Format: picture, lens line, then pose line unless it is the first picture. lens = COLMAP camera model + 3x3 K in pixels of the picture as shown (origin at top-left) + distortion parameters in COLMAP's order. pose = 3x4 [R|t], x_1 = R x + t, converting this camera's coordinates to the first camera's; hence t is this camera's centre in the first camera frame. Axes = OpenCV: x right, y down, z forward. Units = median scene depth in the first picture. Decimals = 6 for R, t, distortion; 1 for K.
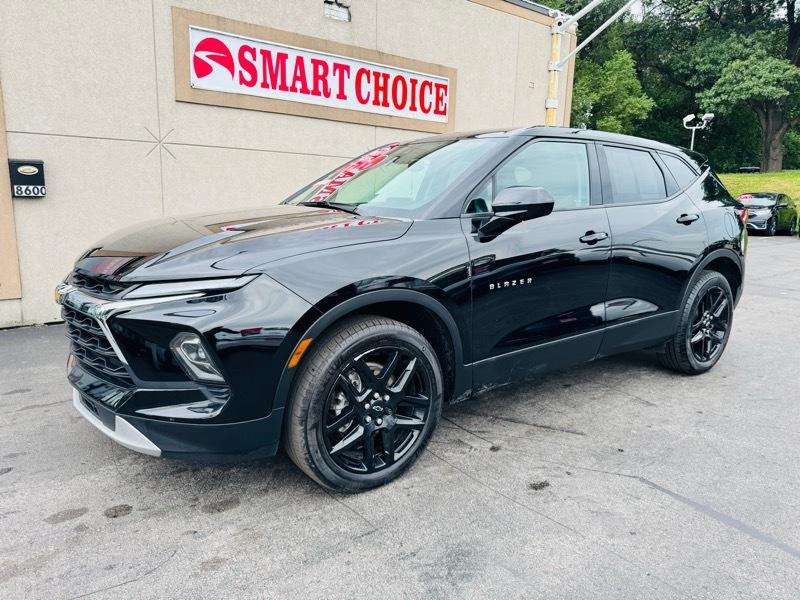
lens RADIAL K [[574.0, 0, 396.3], [0, 574.0, 299.4], [0, 0, 1]] dist [0.006951, -0.010330]
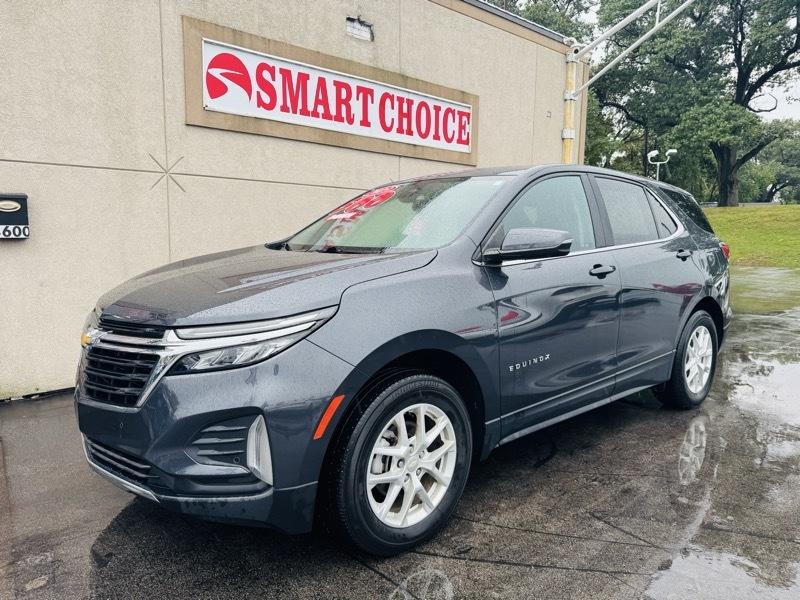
lens RADIAL K [[570.6, 0, 396.5], [0, 570.6, 300.1], [0, 0, 1]] dist [0.024492, -0.032253]
pose [[0.997176, -0.022869, 0.071533, -0.119940], [0.027285, 0.997741, -0.061381, -0.022867], [-0.069967, 0.063160, 0.995548, 0.130864]]
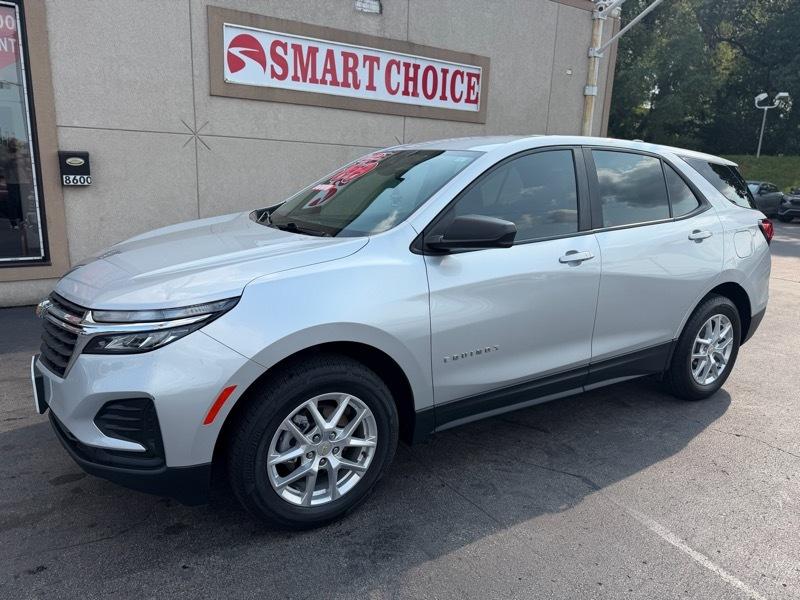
lens RADIAL K [[569.1, 0, 399.7], [0, 569.1, 298.7], [0, 0, 1]] dist [0.003253, -0.011477]
pose [[0.994893, 0.035817, -0.094371, 0.067695], [-0.031758, 0.998519, 0.044166, -0.022356], [0.095813, -0.040944, 0.994557, -0.027749]]
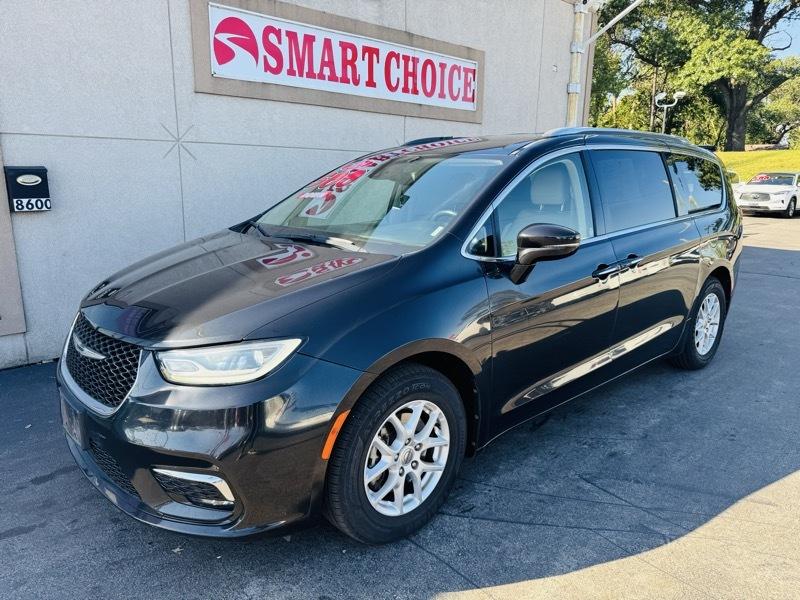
lens RADIAL K [[574.0, 0, 398.4], [0, 574.0, 301.7], [0, 0, 1]] dist [0.005017, -0.007157]
pose [[0.996981, -0.028207, 0.072335, -0.130360], [0.025164, 0.998774, 0.042641, -0.053359], [-0.073449, -0.040692, 0.996468, 0.095592]]
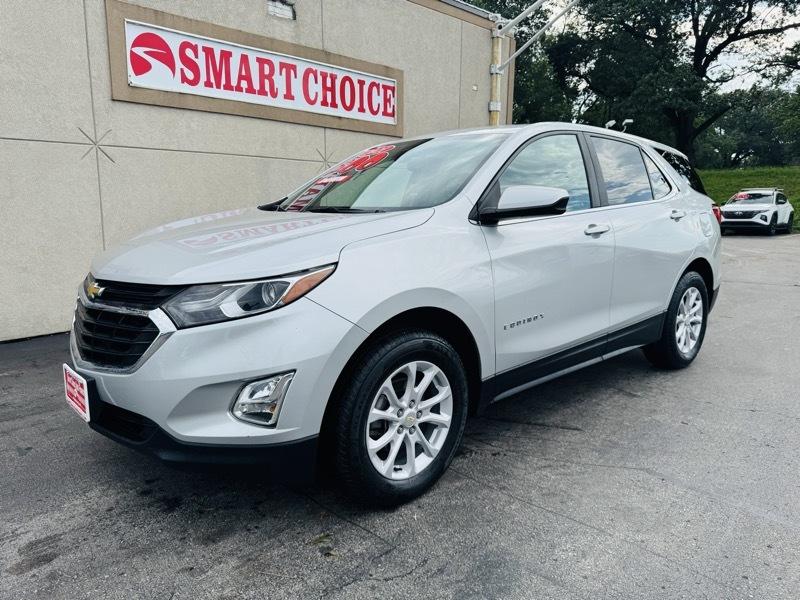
lens RADIAL K [[574.7, 0, 399.5], [0, 574.7, 300.9], [0, 0, 1]] dist [0.000334, -0.004768]
pose [[0.992382, -0.040698, 0.116282, -0.038495], [0.042046, 0.999074, -0.009162, 0.005320], [-0.115802, 0.013981, 0.993174, 0.026971]]
